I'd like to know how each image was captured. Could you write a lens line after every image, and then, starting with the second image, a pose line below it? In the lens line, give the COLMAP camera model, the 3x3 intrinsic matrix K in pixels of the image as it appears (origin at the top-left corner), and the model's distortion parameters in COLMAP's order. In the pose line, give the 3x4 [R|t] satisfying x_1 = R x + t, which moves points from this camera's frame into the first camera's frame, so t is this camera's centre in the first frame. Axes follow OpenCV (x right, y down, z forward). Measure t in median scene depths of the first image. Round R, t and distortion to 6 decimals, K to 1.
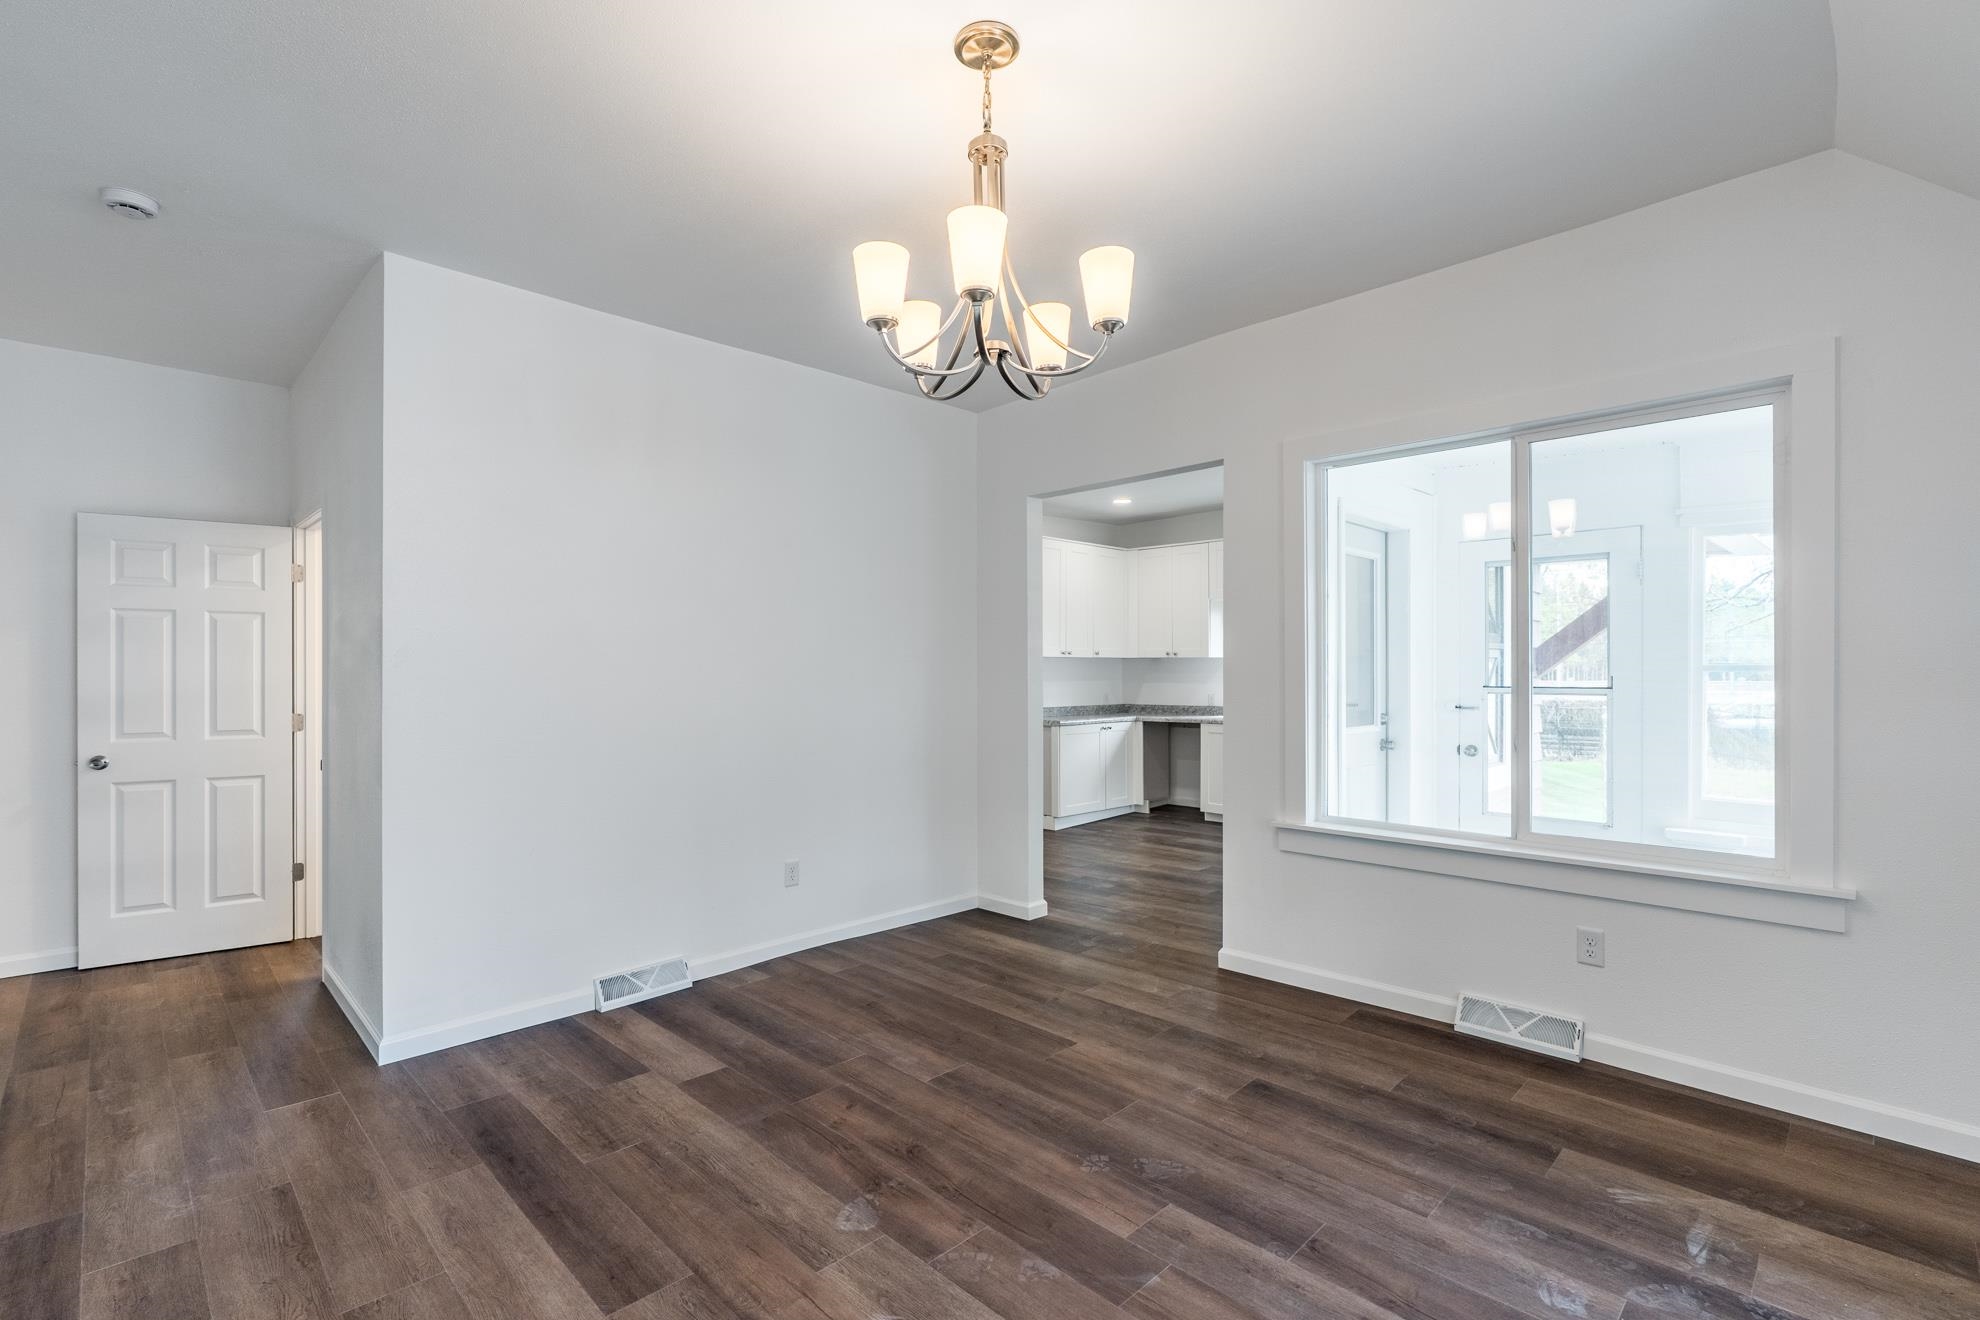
lens RADIAL K [[889.8, 0, 990.0], [0, 889.8, 660.0], [0, 0, 1]] dist [-0.006698, 0.000220]
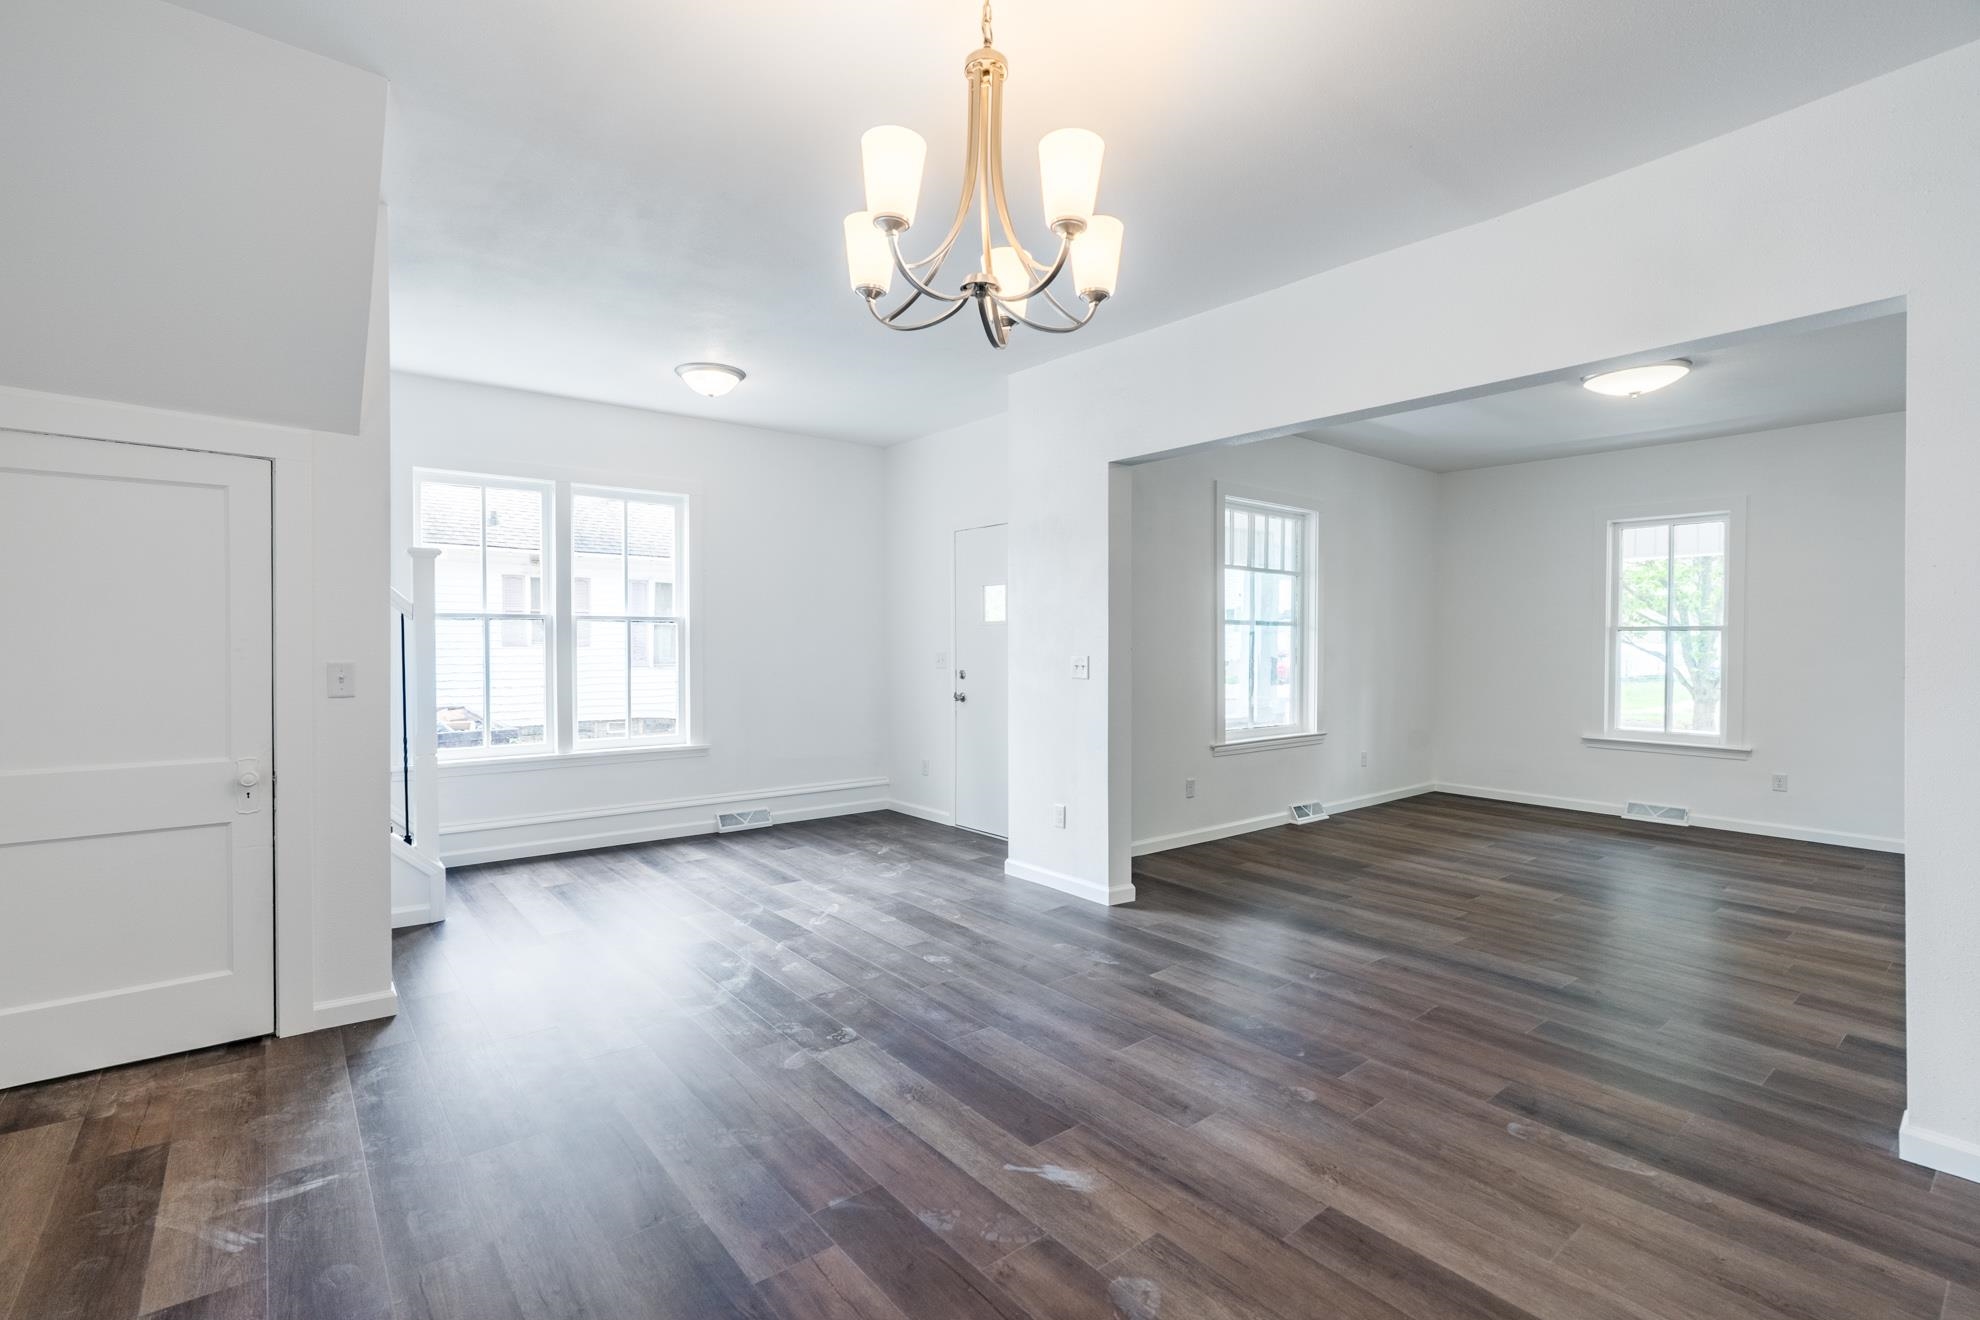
lens RADIAL K [[899.9, 0, 949.3], [0, 899.9, 655.1], [0, 0, 1]] dist [-0.002188, -0.000103]
pose [[-0.989686, -0.005627, 0.143142, -0.066351], [-0.005446, 0.999984, 0.001657, 0.021092], [-0.143149, 0.000860, -0.989701, 1.305921]]
